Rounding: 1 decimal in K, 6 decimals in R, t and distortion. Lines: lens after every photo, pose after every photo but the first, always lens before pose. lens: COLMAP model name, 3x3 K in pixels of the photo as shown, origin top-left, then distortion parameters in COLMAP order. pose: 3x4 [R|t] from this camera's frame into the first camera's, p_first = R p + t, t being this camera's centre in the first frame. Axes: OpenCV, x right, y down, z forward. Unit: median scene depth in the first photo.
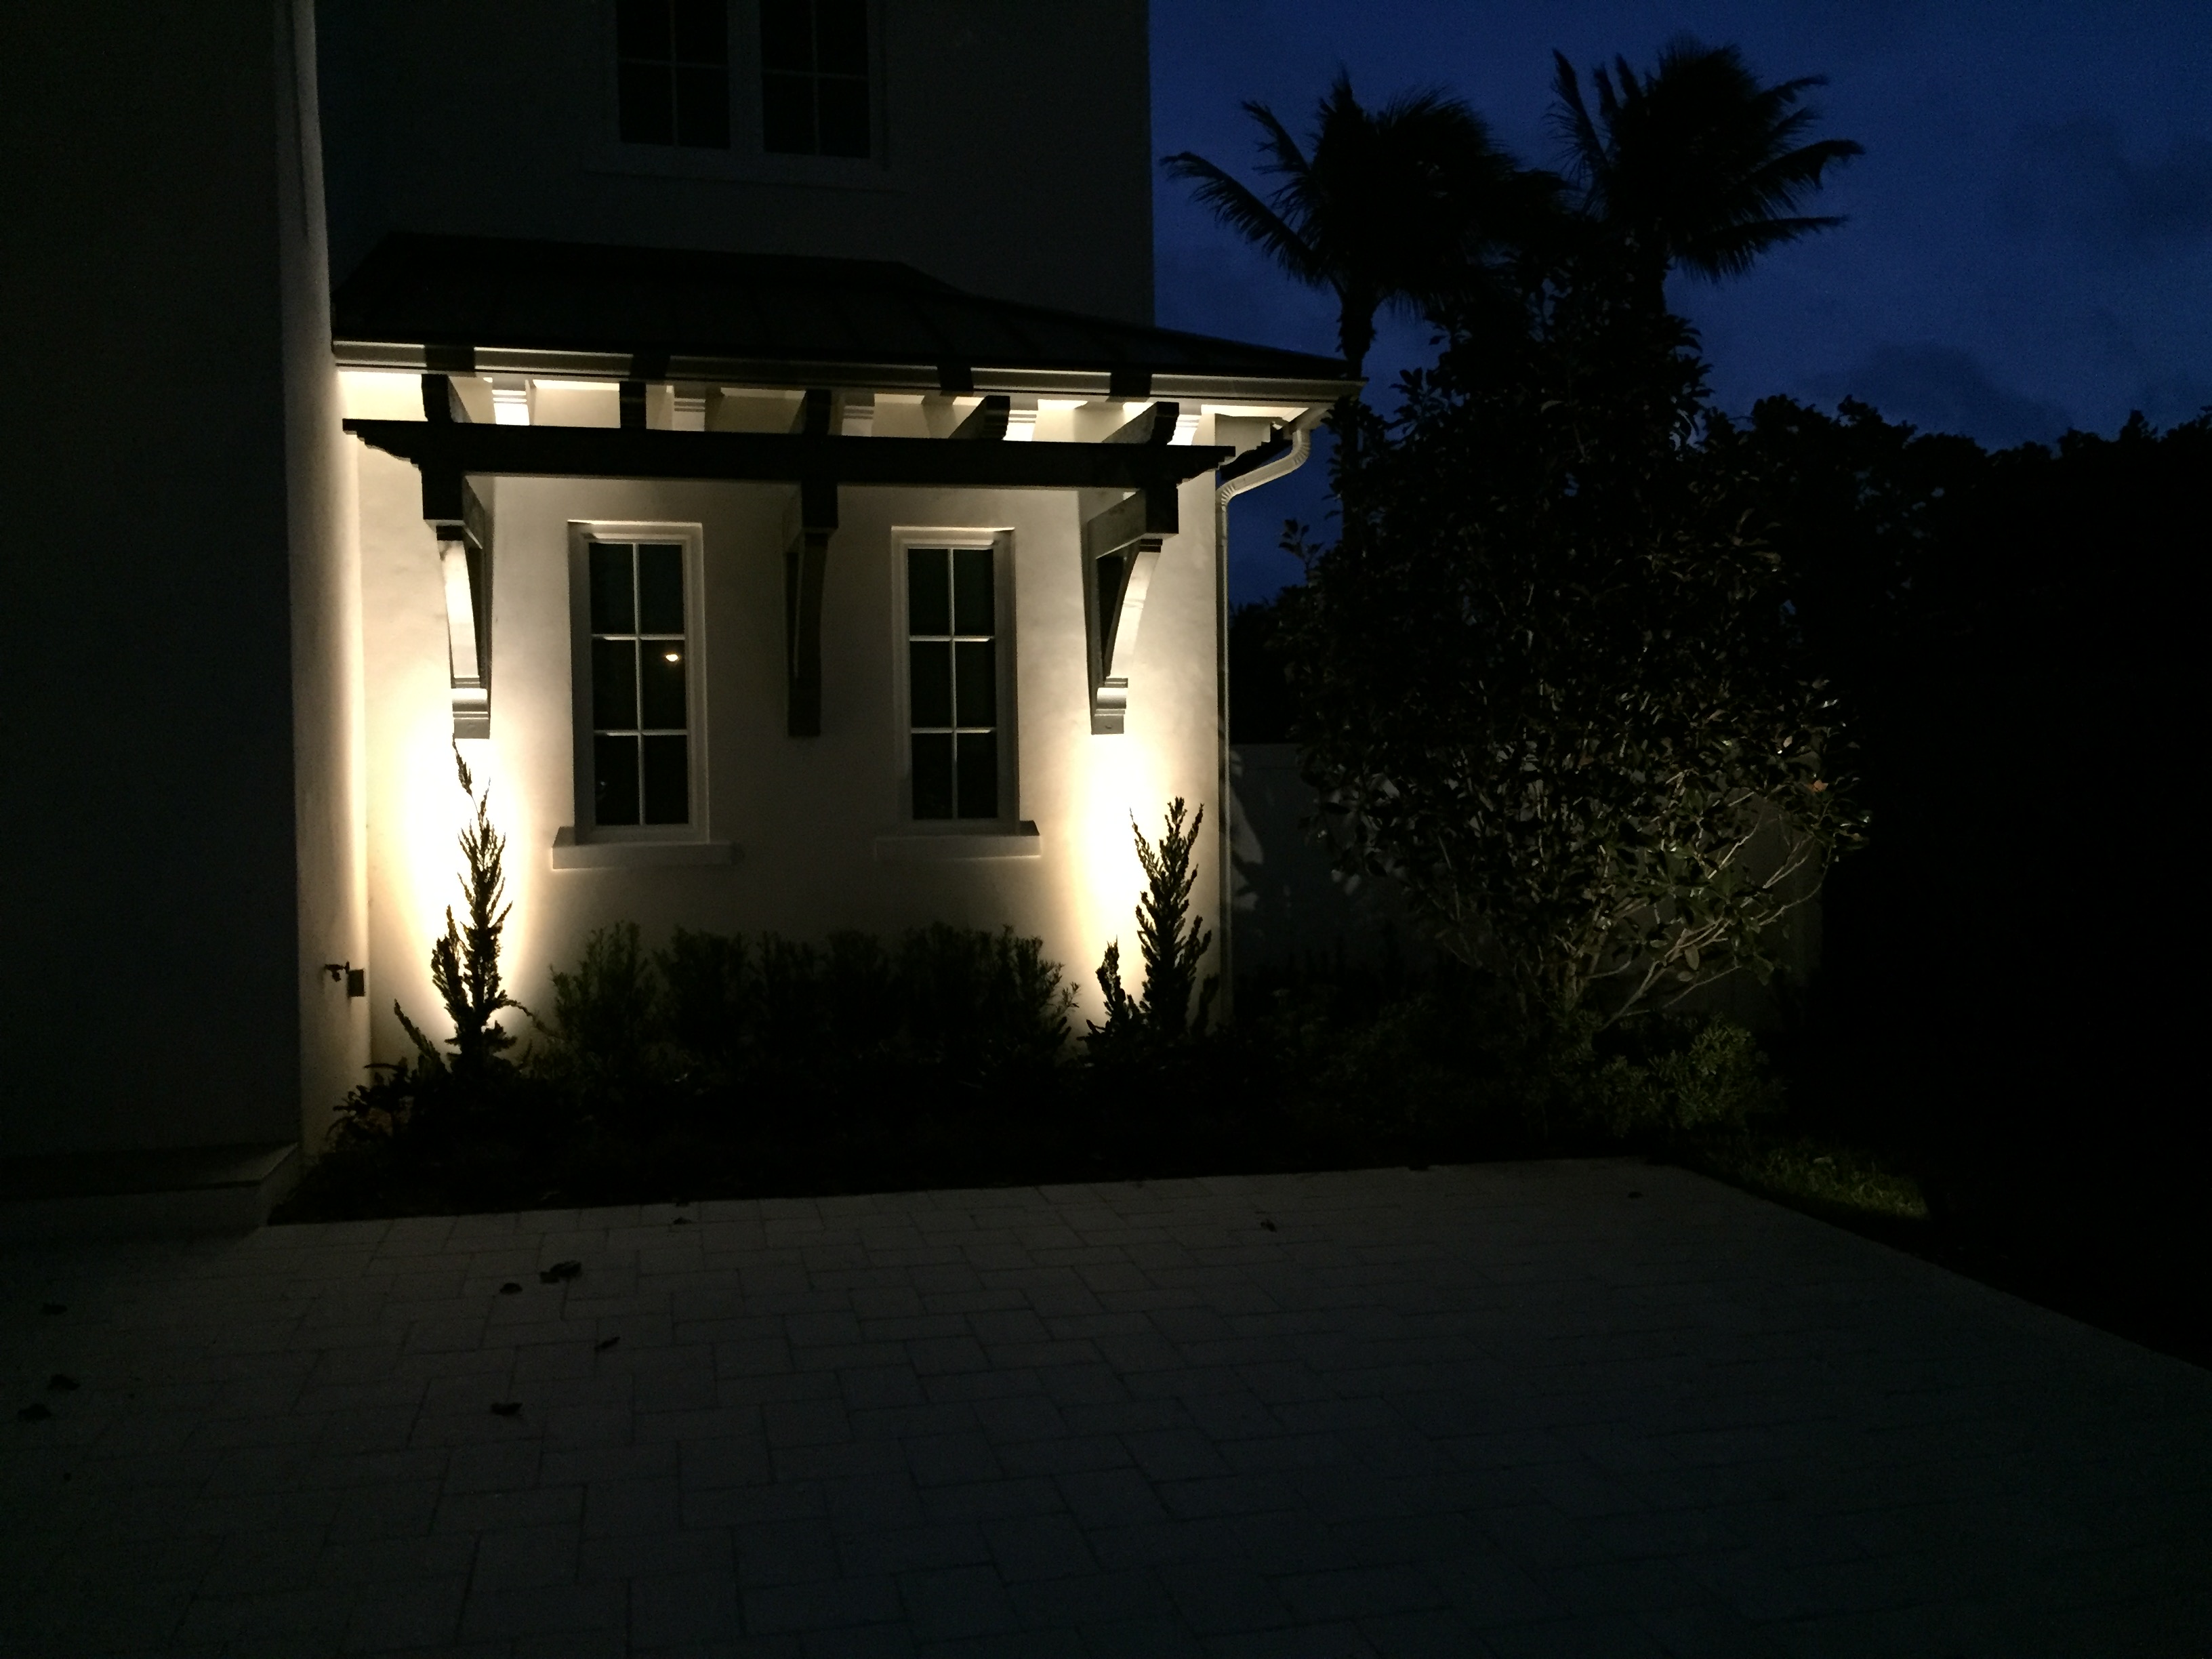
lens RADIAL K [[1904.3, 0, 1106.0], [0, 1904.3, 829.5], [0, 0, 1]] dist [0.006351, -0.002477]
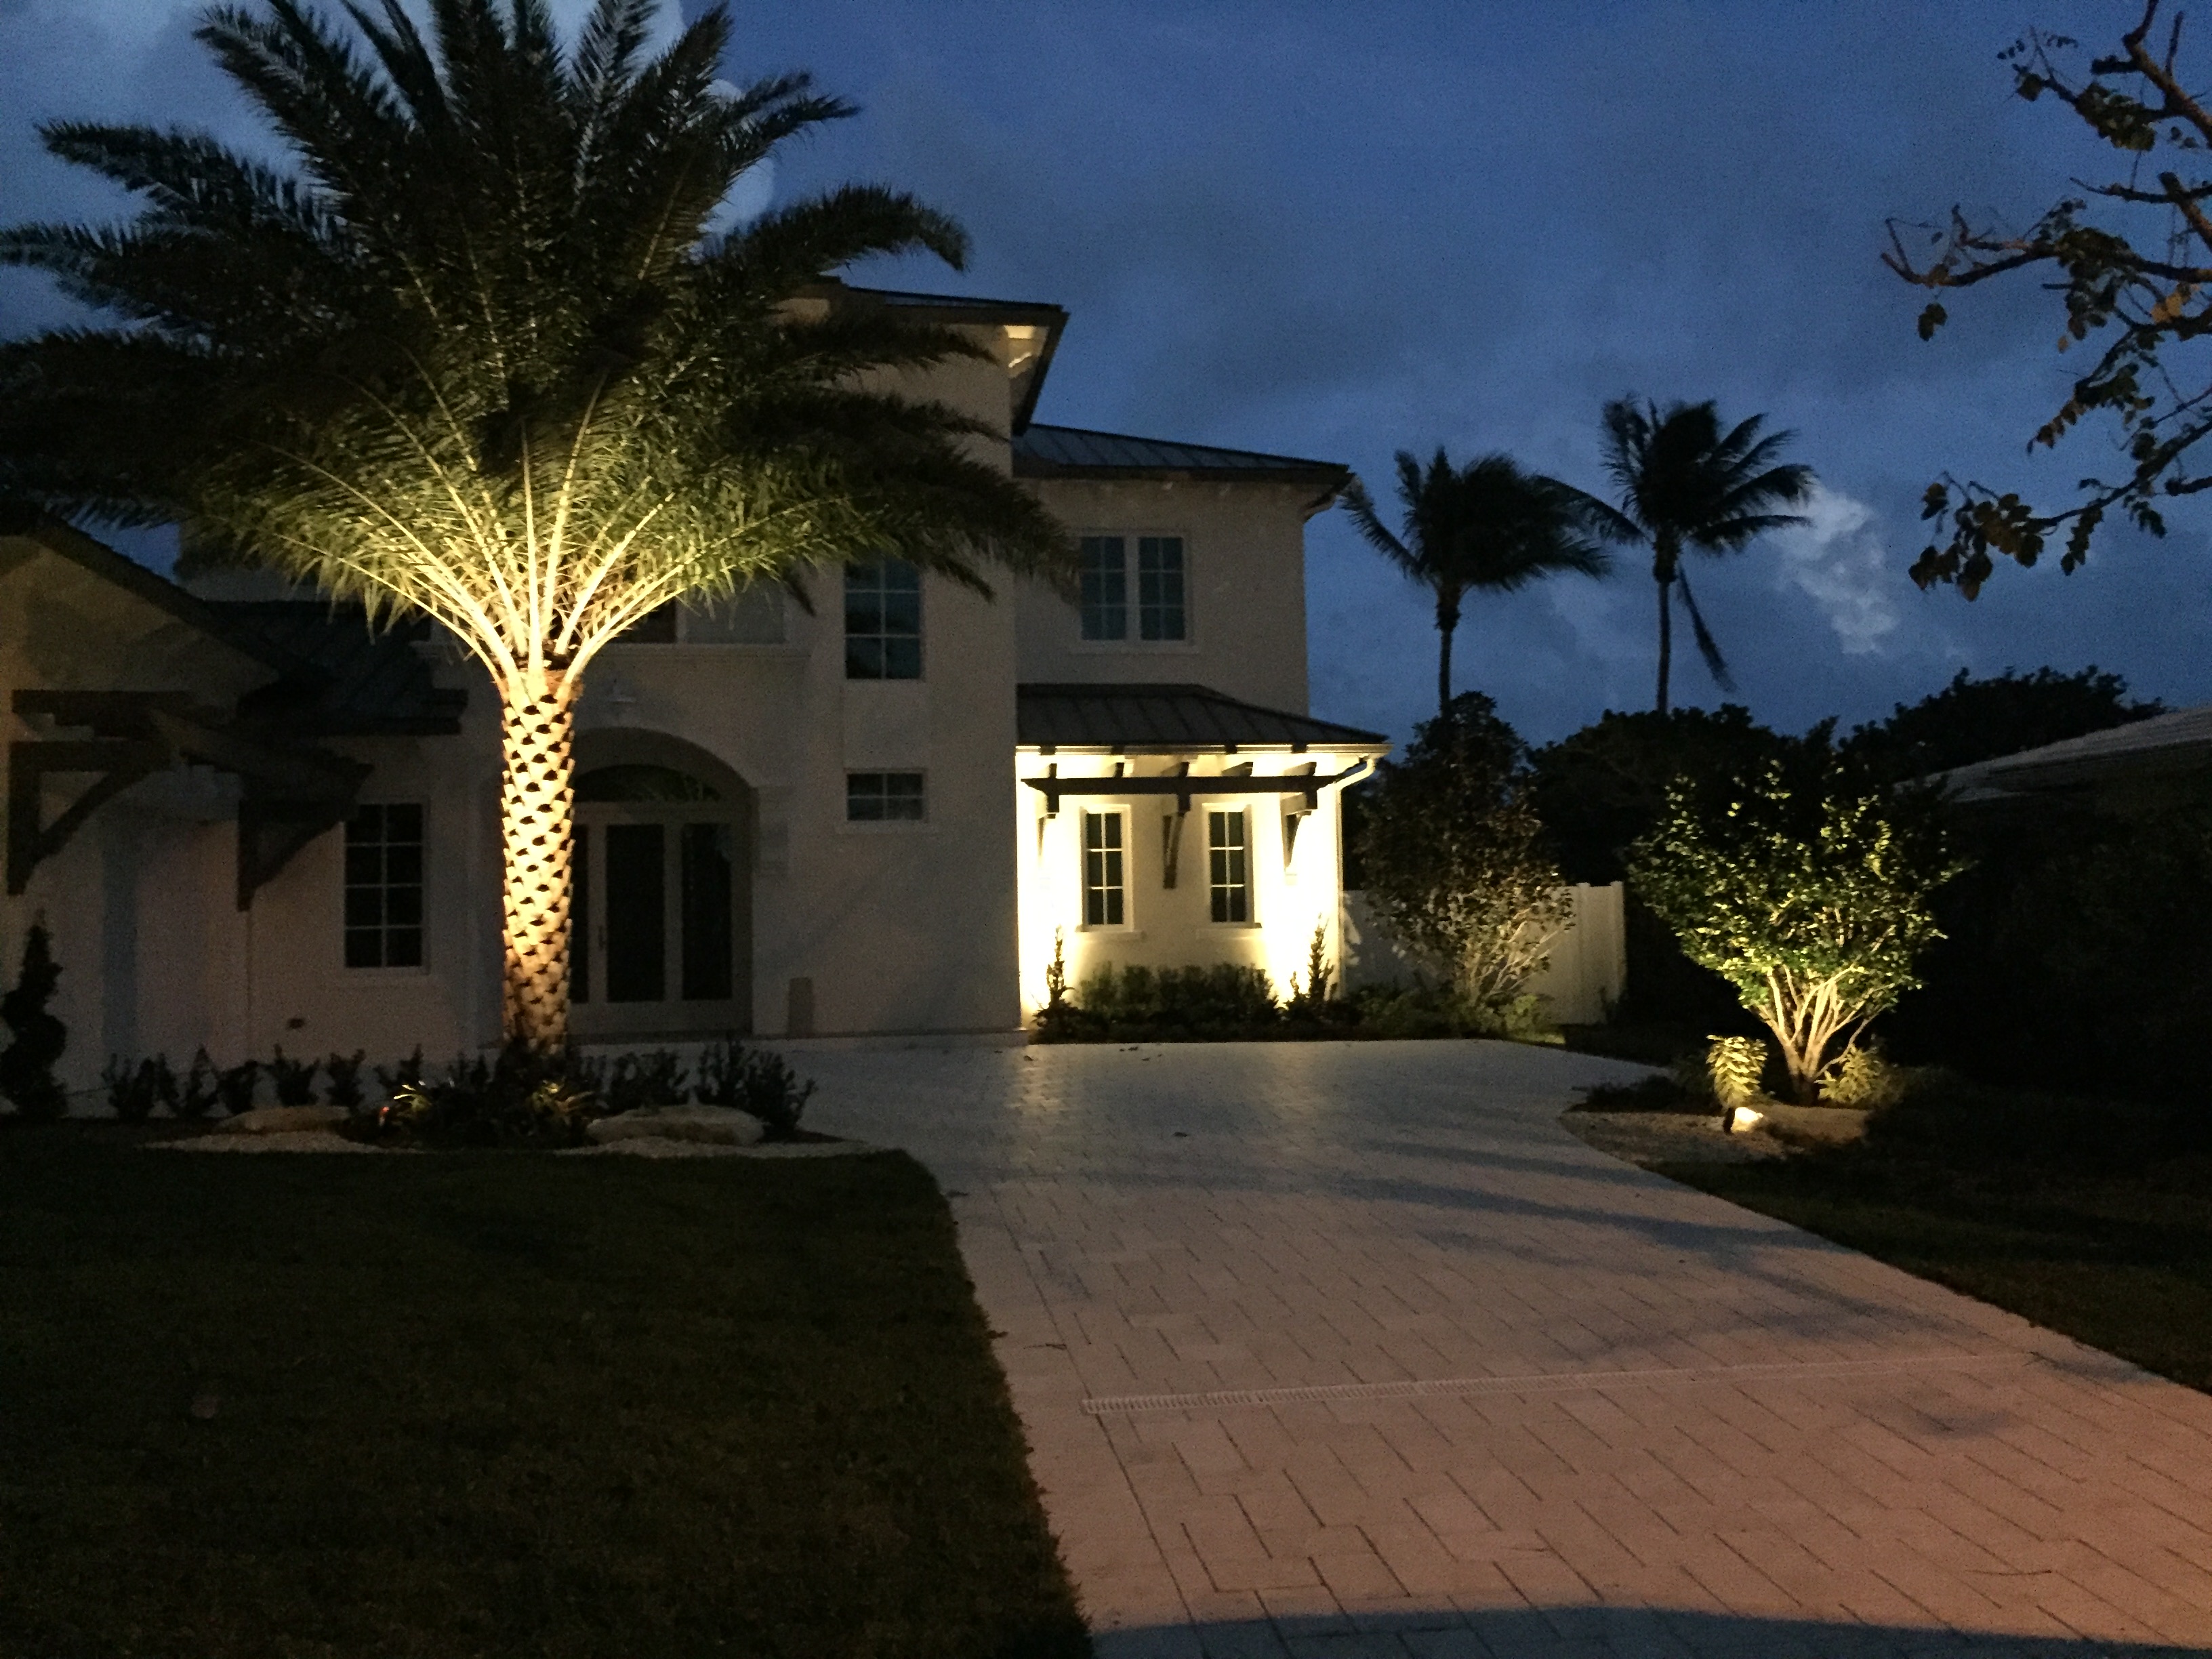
lens RADIAL K [[1904.3, 0, 1106.0], [0, 1904.3, 829.5], [0, 0, 1]] dist [0.006351, -0.002477]
pose [[0.996284, -0.009728, -0.085574, -0.027610], [0.003004, 0.996920, -0.078363, 0.069923], [0.086073, 0.077815, 0.993245, -1.512871]]
